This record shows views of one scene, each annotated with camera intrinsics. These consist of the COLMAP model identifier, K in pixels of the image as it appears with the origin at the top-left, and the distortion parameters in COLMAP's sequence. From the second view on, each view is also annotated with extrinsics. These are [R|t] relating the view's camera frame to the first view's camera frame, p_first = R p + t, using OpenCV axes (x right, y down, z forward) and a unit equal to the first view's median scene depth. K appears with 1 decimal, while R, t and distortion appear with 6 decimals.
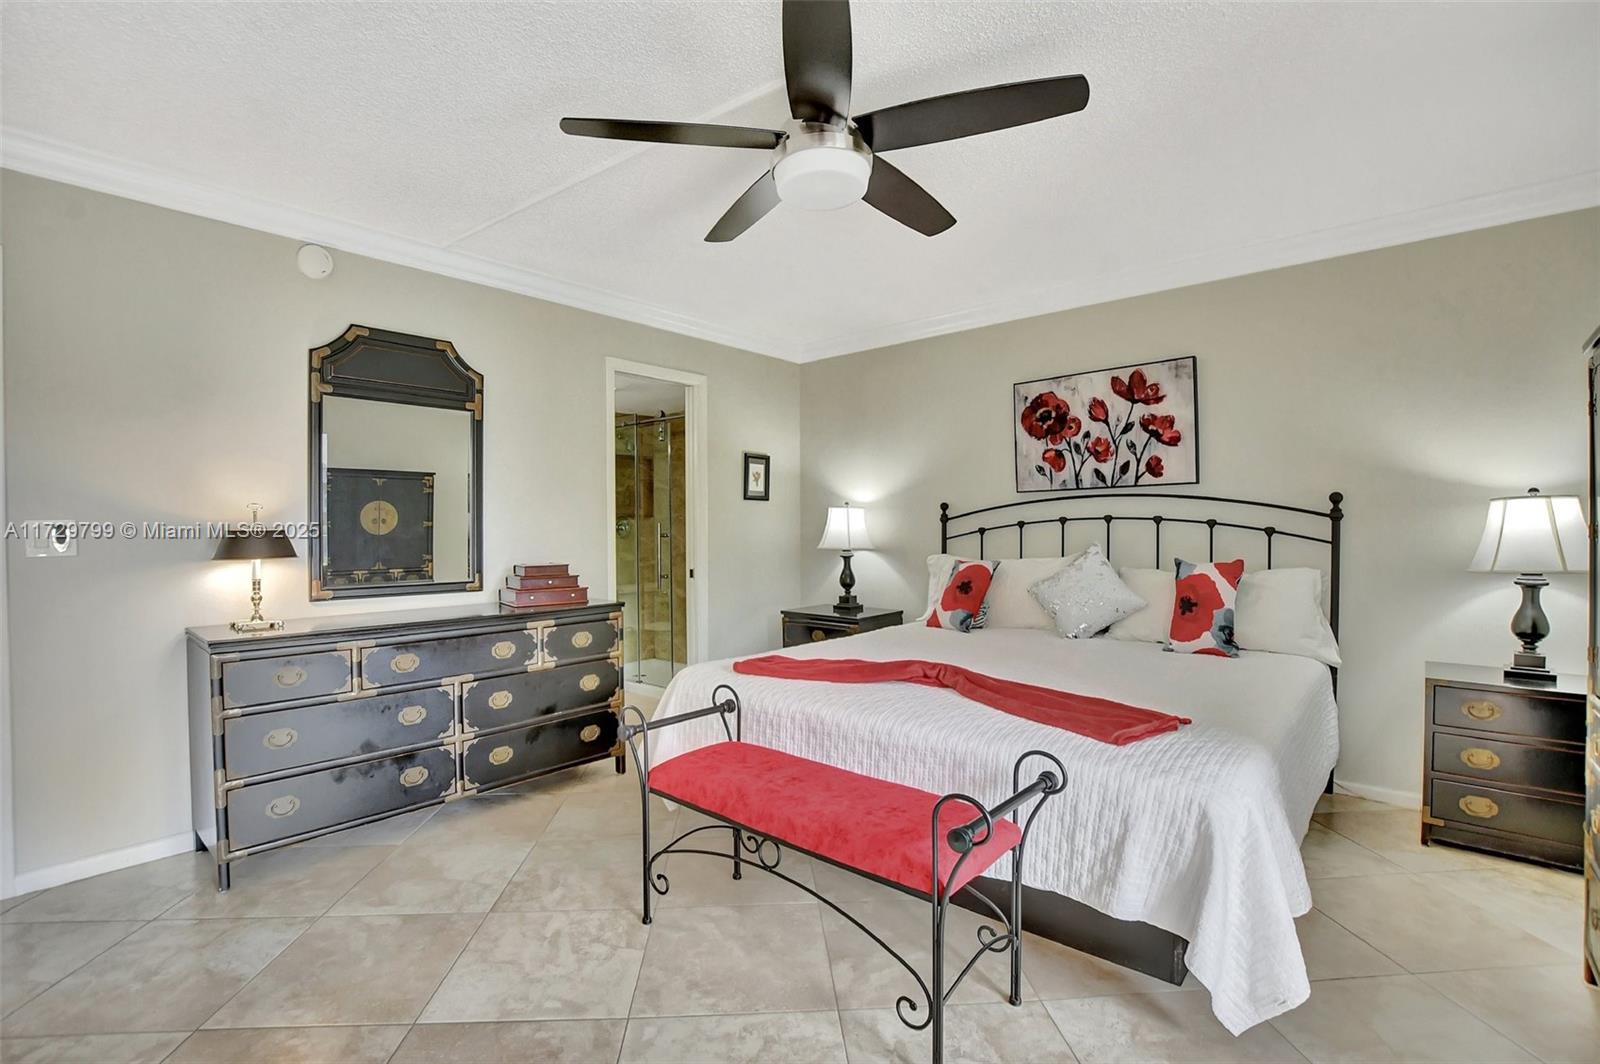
lens RADIAL K [[718.6, 0, 808.3], [0, 718.6, 528.9], [0, 0, 1]] dist [-0.029877, 0.004946]
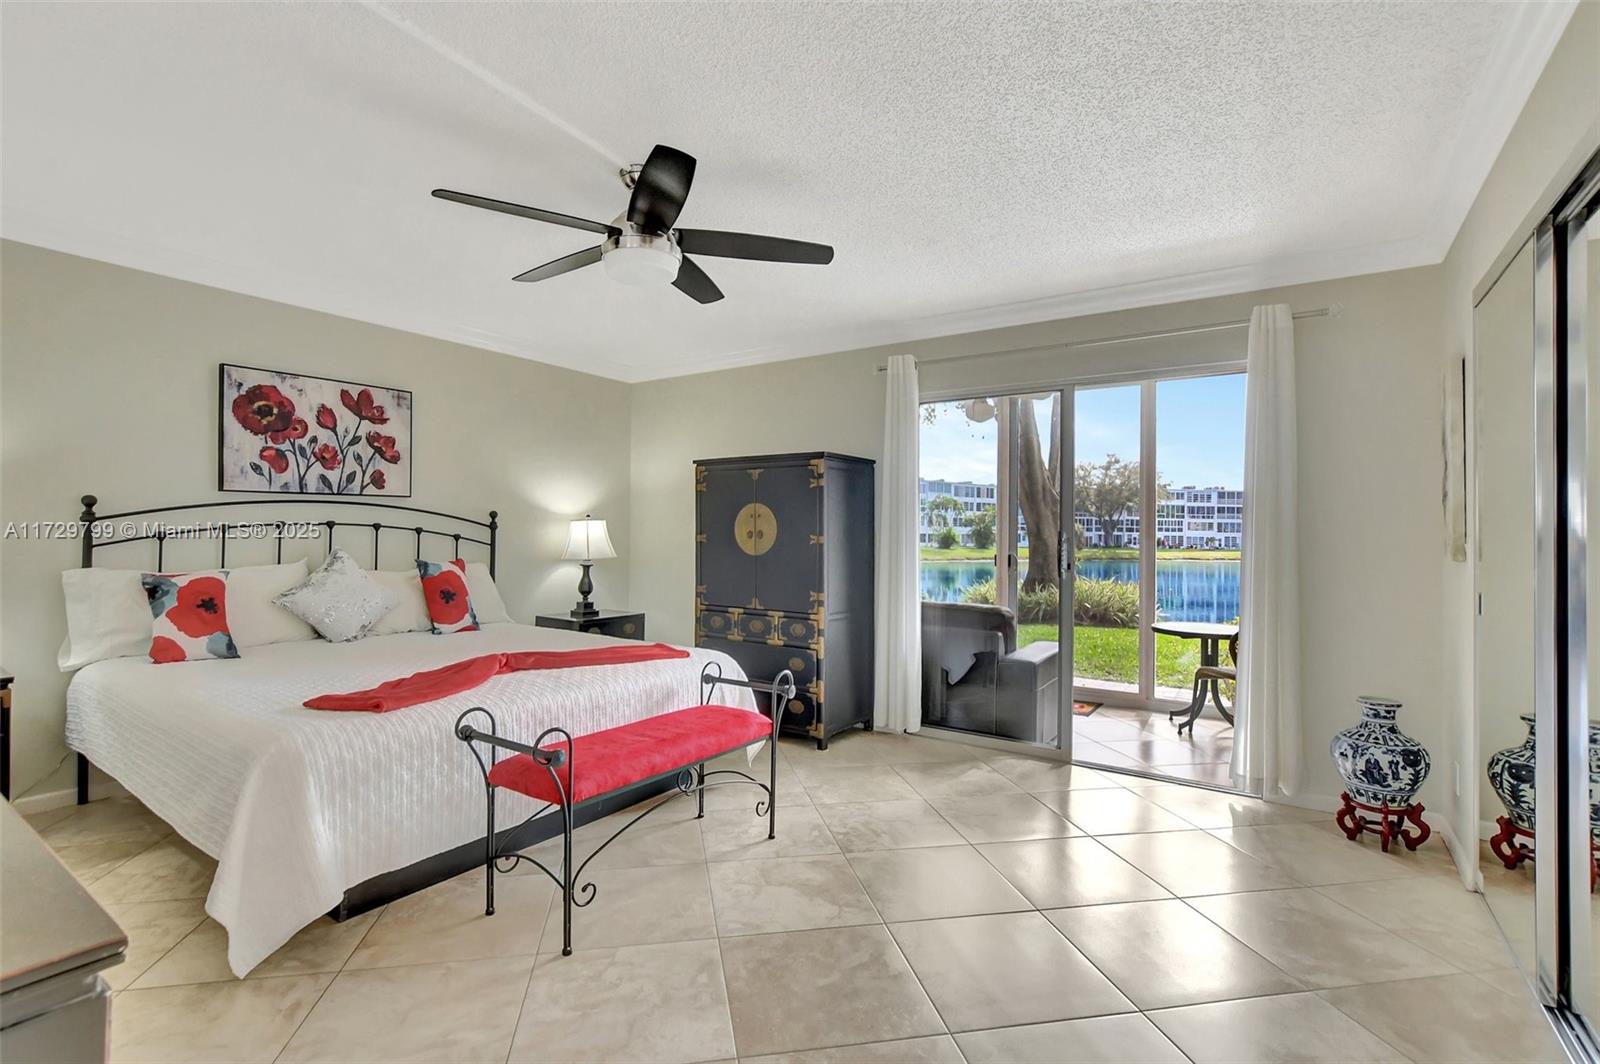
lens RADIAL K [[718.6, 0, 800.0], [0, 718.6, 529.2], [0, 0, 1]] dist [-0.029877, 0.004946]
pose [[-0.105351, 0.000391, 0.994435, -0.676100], [-0.022109, 0.999752, -0.002735, -0.019357], [-0.994189, -0.022274, -0.105316, 0.434658]]
